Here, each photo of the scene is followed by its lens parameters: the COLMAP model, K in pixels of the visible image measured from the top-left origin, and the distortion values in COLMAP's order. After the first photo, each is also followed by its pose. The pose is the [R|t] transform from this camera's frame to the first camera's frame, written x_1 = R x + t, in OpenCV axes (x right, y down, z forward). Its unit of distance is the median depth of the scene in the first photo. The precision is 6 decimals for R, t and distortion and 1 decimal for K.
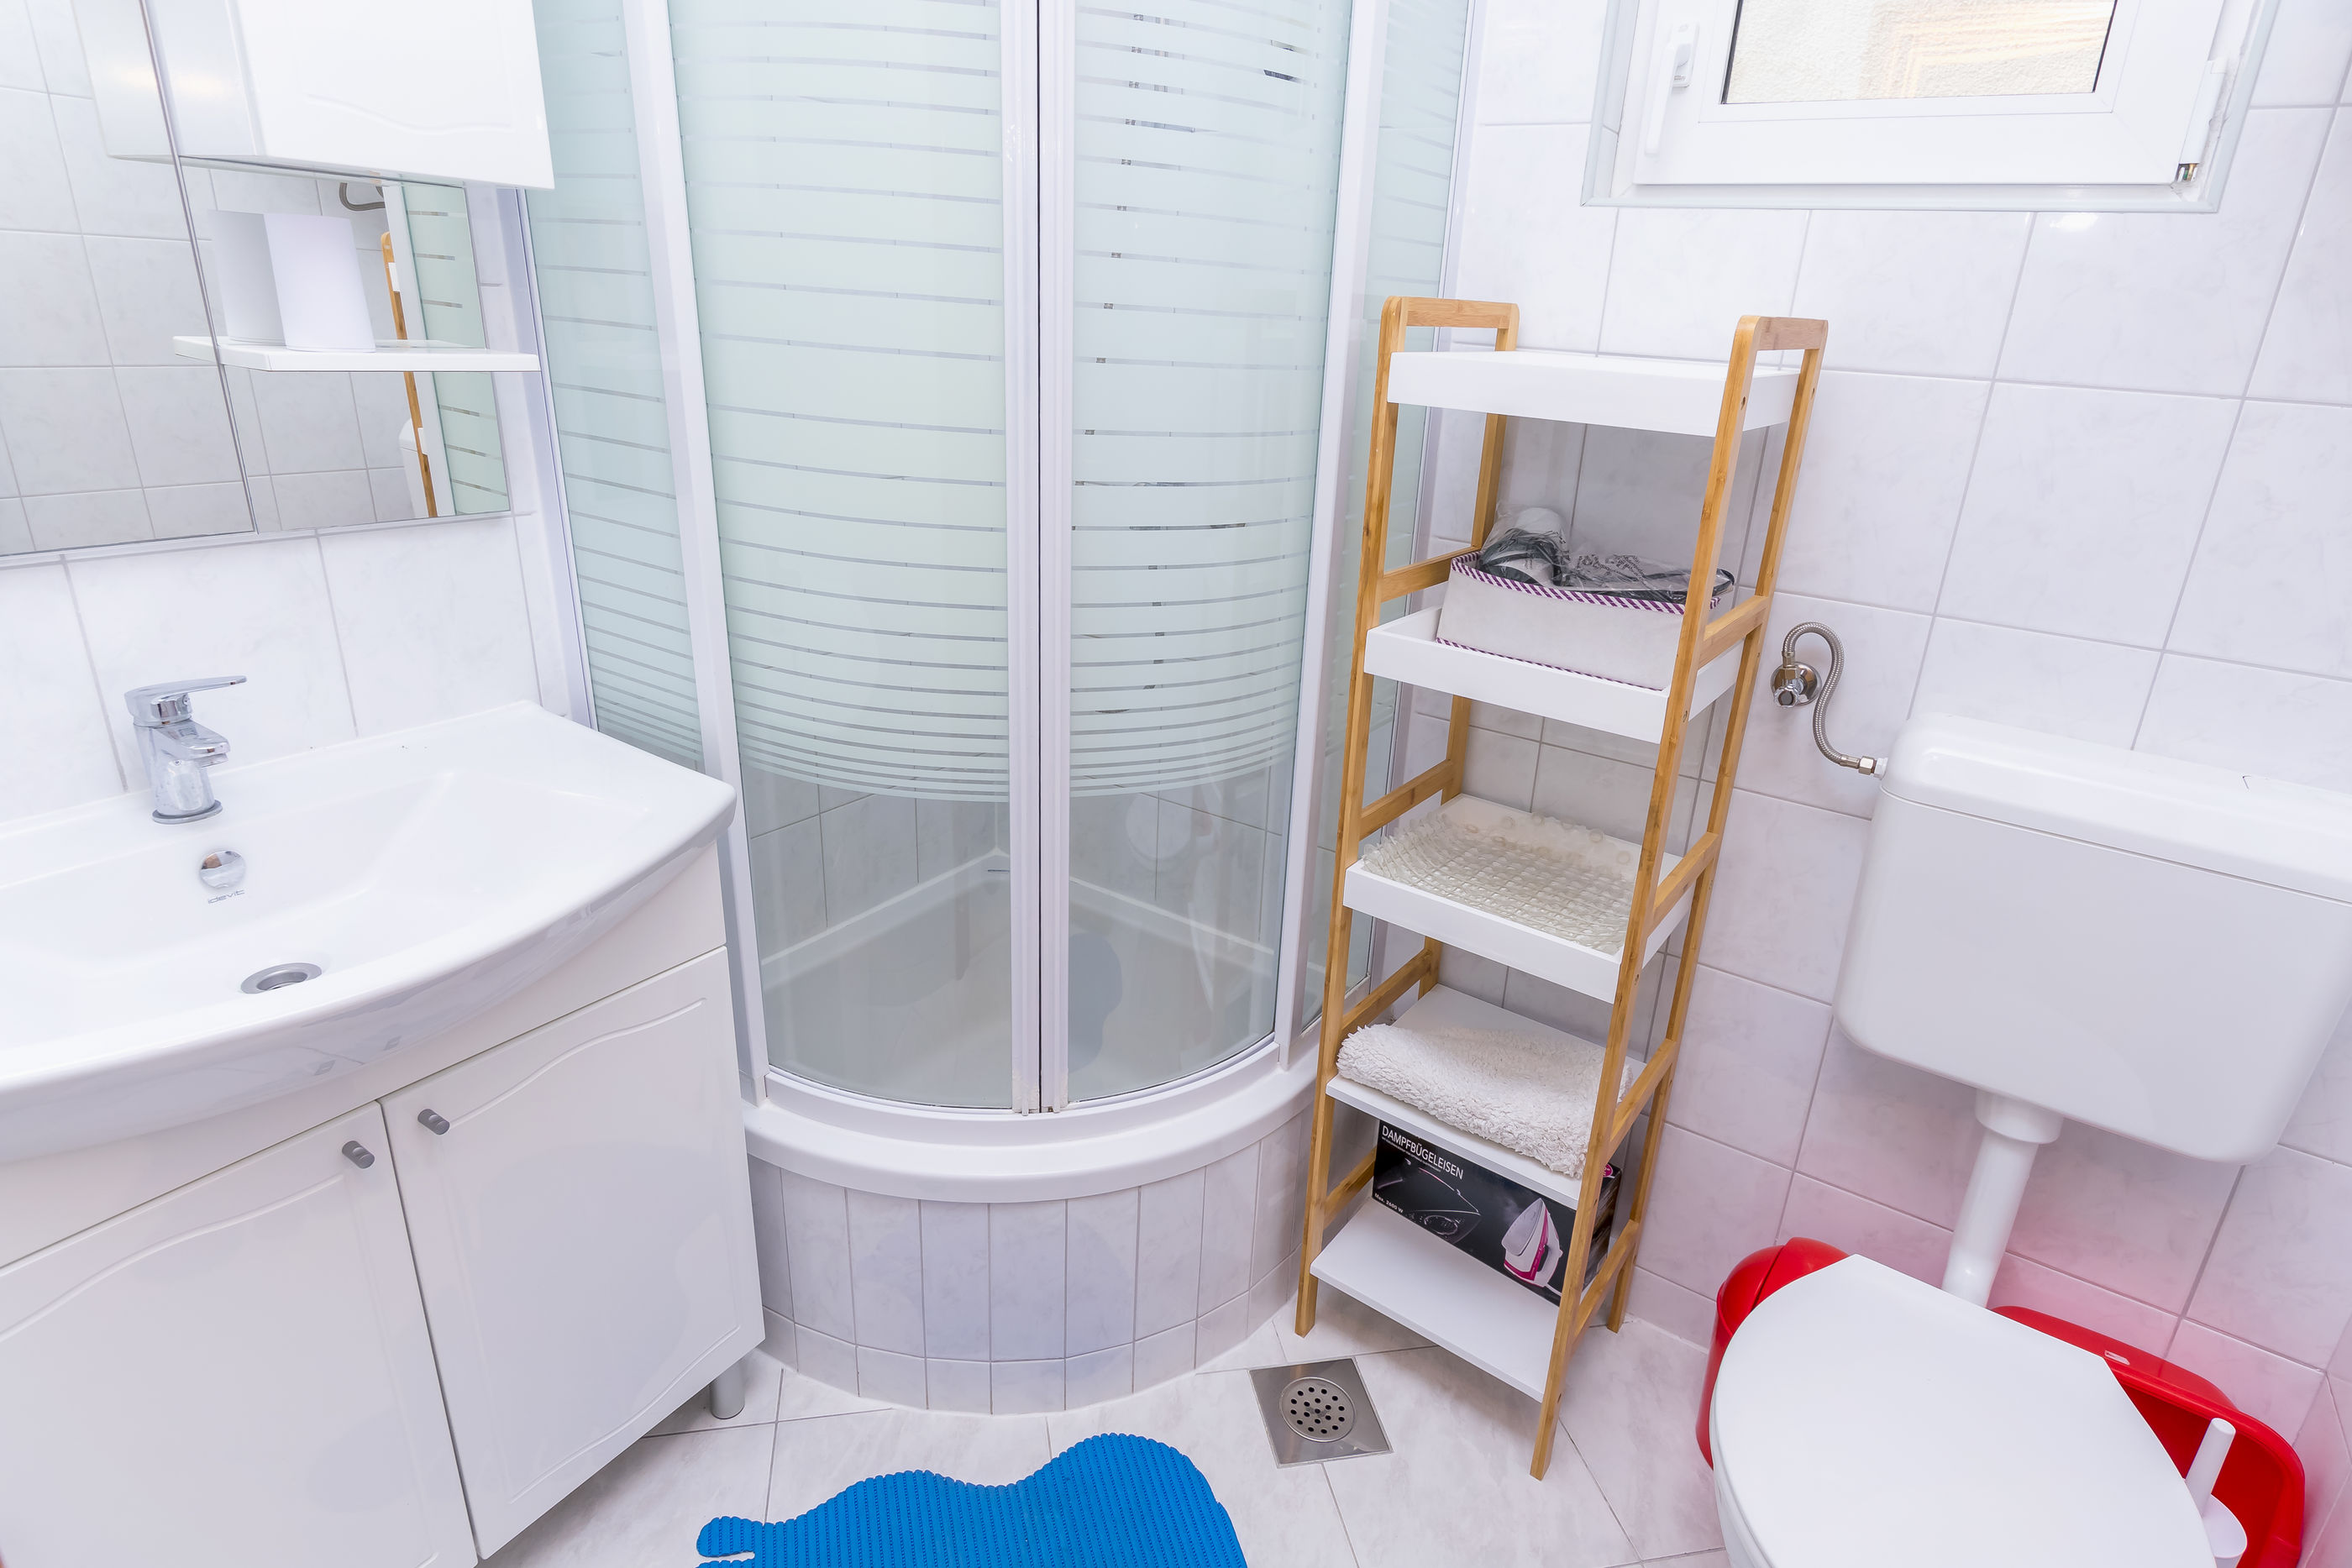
lens RADIAL K [[1253.5, 0, 1178.5], [0, 1253.5, 781.6], [0, 0, 1]] dist [0.007082, -0.002907]
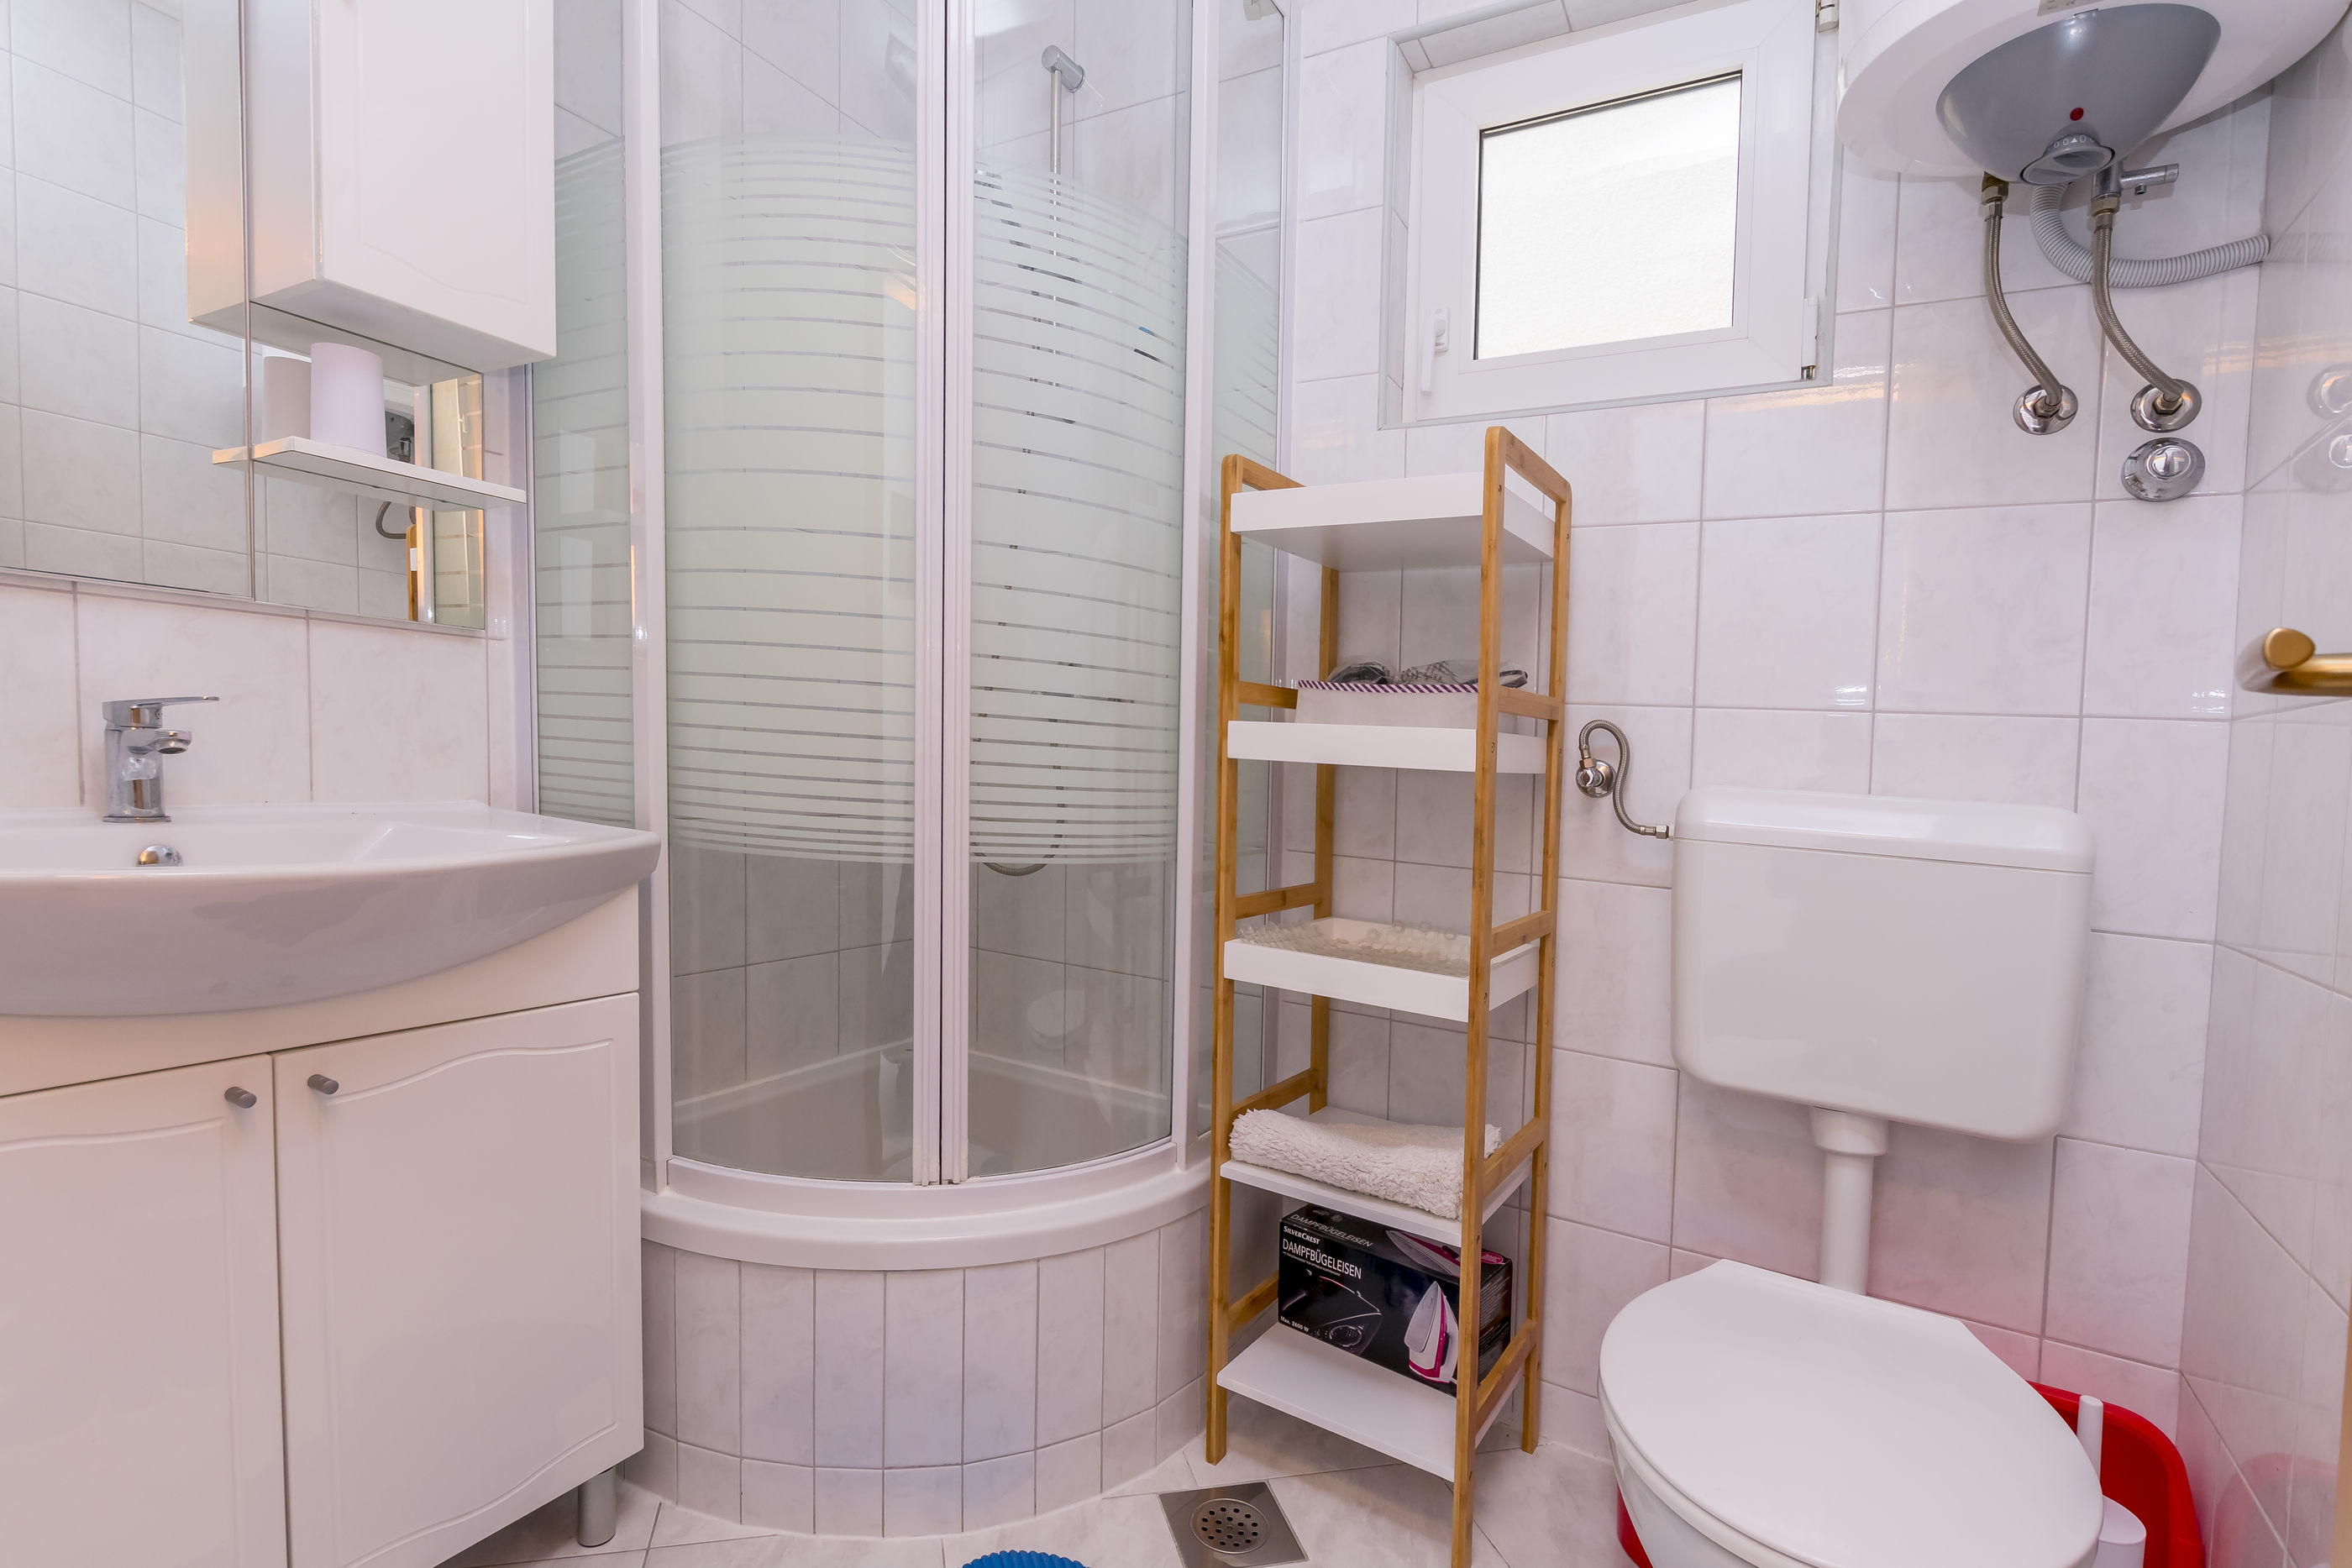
lens RADIAL K [[1131.8, 0, 1175.7], [0, 1131.8, 774.9], [0, 0, 1]] dist [0.001141, -0.002315]
pose [[0.997475, -0.024240, 0.066759, 0.028240], [0.042983, 0.954309, -0.295715, 0.227228], [-0.056540, 0.297838, 0.952941, 0.007954]]
